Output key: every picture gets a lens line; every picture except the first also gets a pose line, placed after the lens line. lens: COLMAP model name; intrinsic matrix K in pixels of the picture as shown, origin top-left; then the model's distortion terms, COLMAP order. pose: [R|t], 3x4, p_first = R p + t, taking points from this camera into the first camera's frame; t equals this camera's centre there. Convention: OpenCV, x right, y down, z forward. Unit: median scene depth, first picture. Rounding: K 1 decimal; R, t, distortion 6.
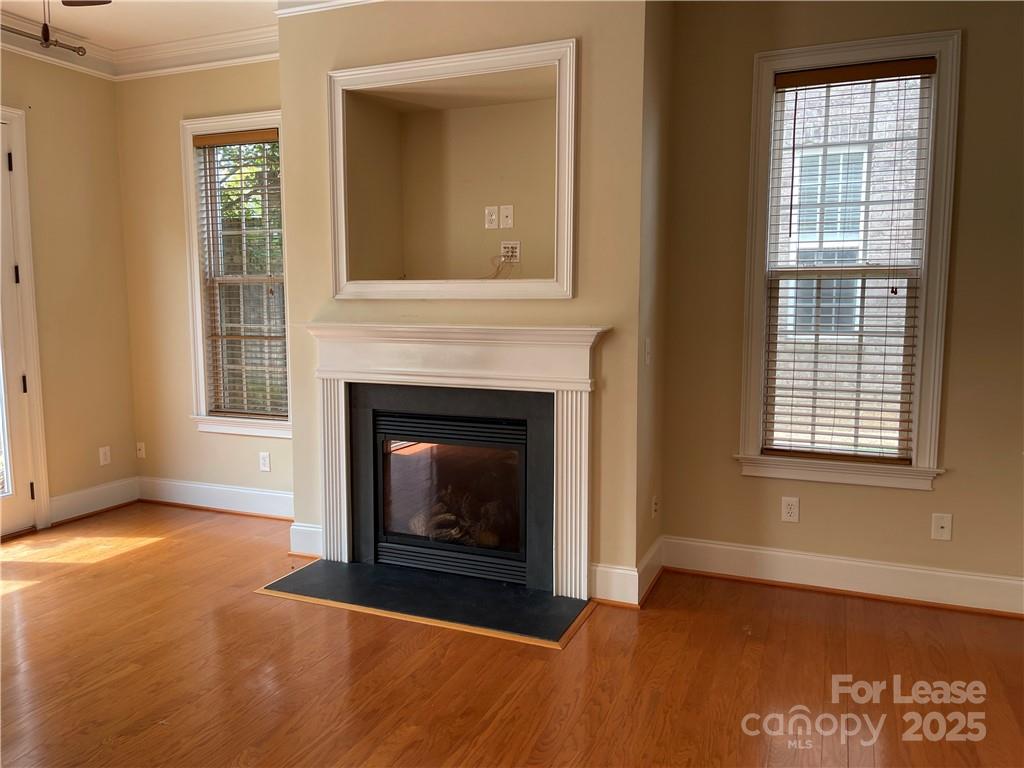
lens RADIAL K [[788.2, 0, 512.0], [0, 788.2, 384.0], [0, 0, 1]] dist [0.036305, -0.052818]
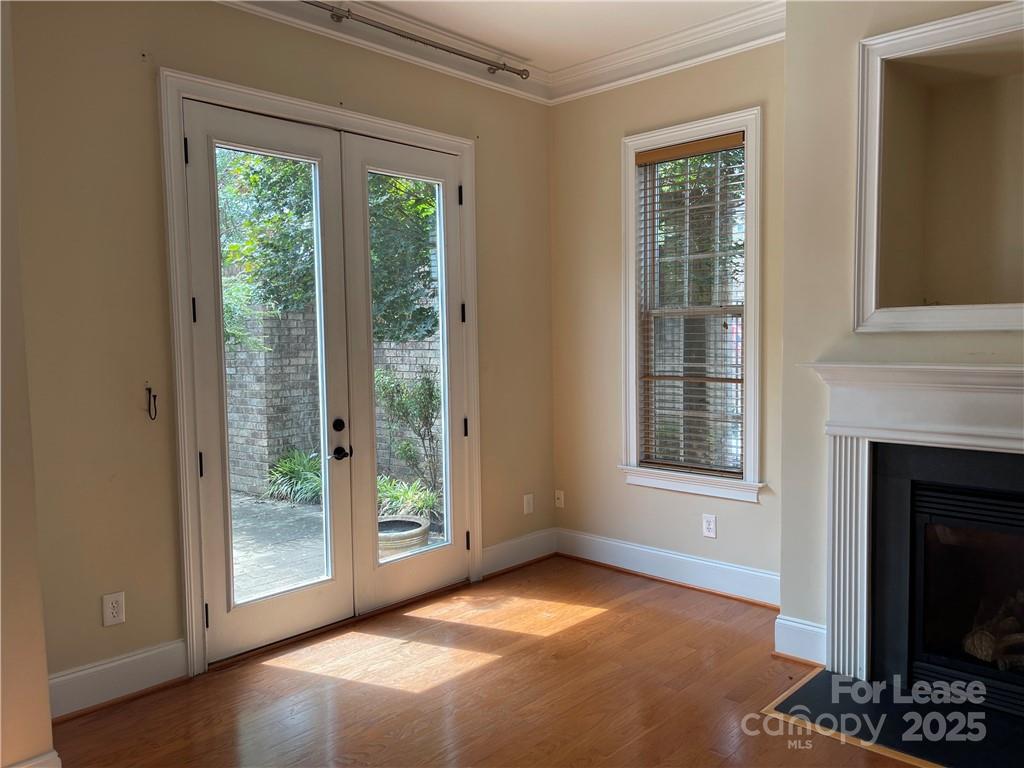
lens RADIAL K [[771.4, 0, 502.6], [0, 771.4, 381.5], [0, 0, 1]] dist [0.031539, -0.008231]
pose [[0.932113, 0.010031, -0.362029, -0.224893], [-0.025872, 0.998907, -0.038936, -0.018141], [0.361243, 0.045659, 0.931353, 0.145543]]
